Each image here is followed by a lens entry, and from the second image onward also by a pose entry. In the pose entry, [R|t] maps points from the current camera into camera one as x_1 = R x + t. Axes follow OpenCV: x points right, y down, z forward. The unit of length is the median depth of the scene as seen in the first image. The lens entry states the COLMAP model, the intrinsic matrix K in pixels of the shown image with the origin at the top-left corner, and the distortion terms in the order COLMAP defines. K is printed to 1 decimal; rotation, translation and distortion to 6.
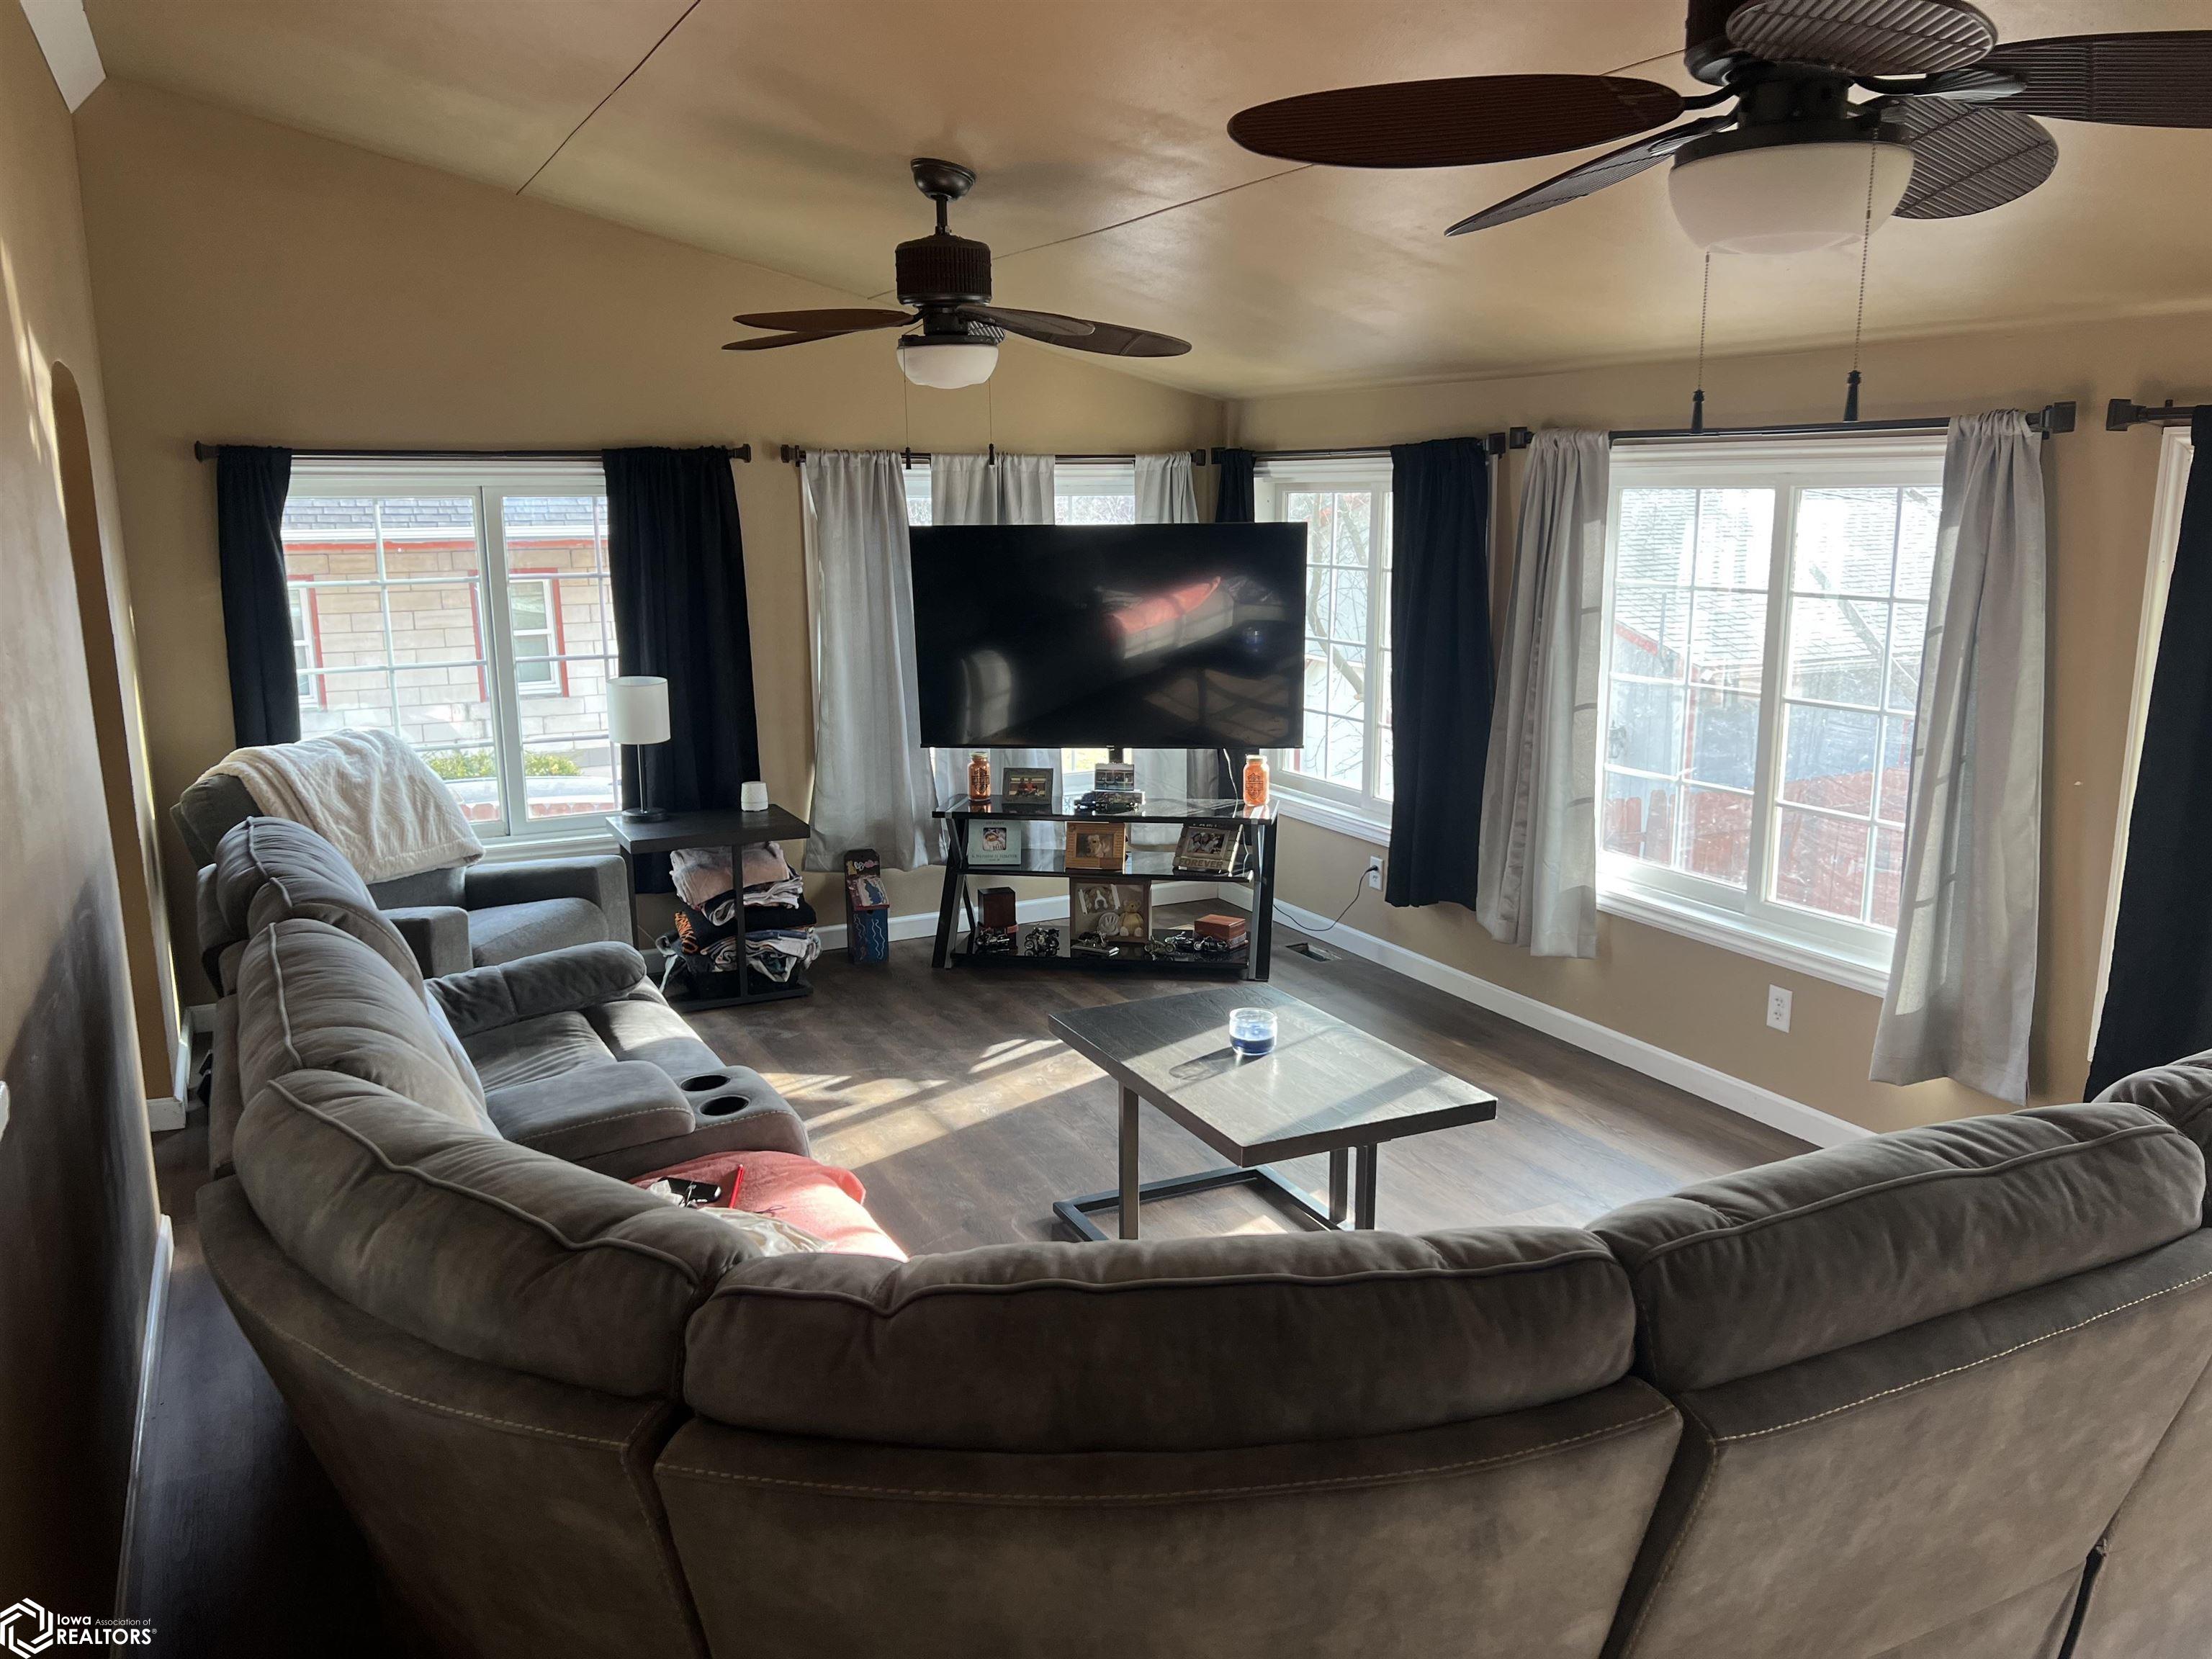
lens RADIAL K [[1654.3, 0, 1108.0], [0, 1654.3, 841.8], [0, 0, 1]] dist [0.010527, -0.016992]
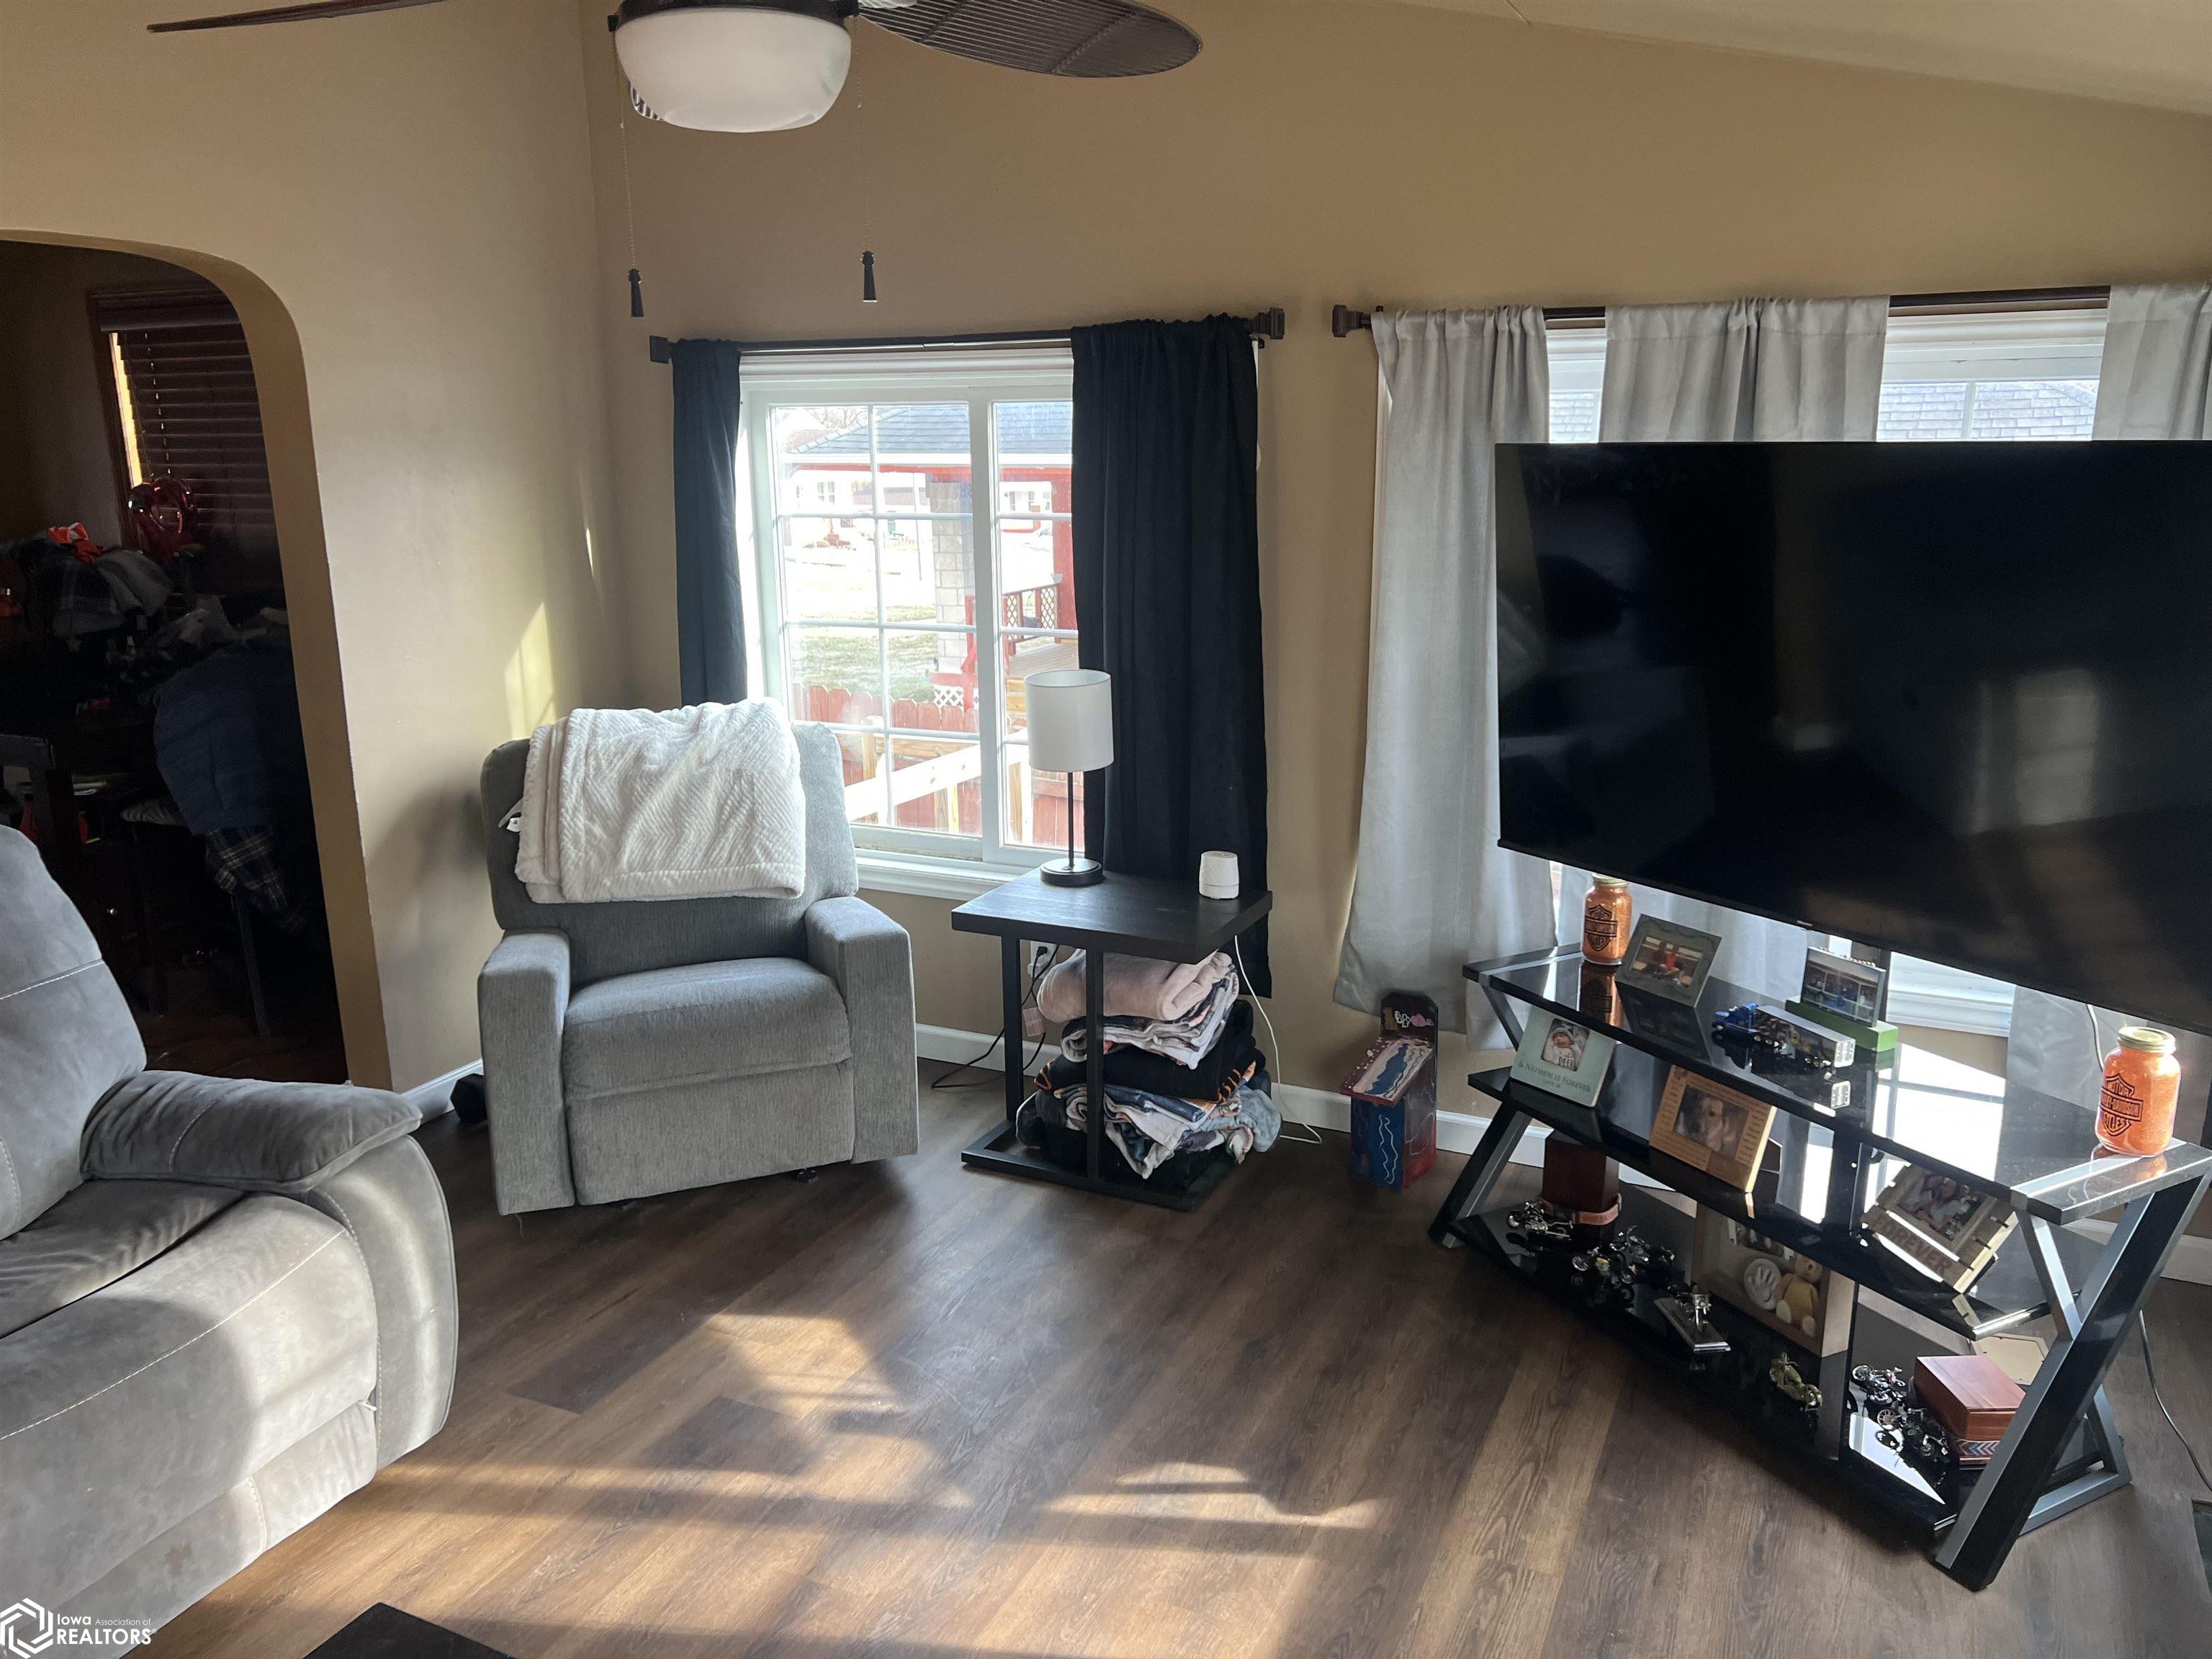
lens RADIAL K [[1654.3, 0, 1099.9], [0, 1654.3, 811.2], [0, 0, 1]] dist [0.010527, -0.016992]
pose [[0.600116, 0.180678, -0.779241, 0.247229], [-0.150619, 0.982255, 0.111754, -0.114886], [0.785604, 0.050303, 0.616681, 0.573671]]
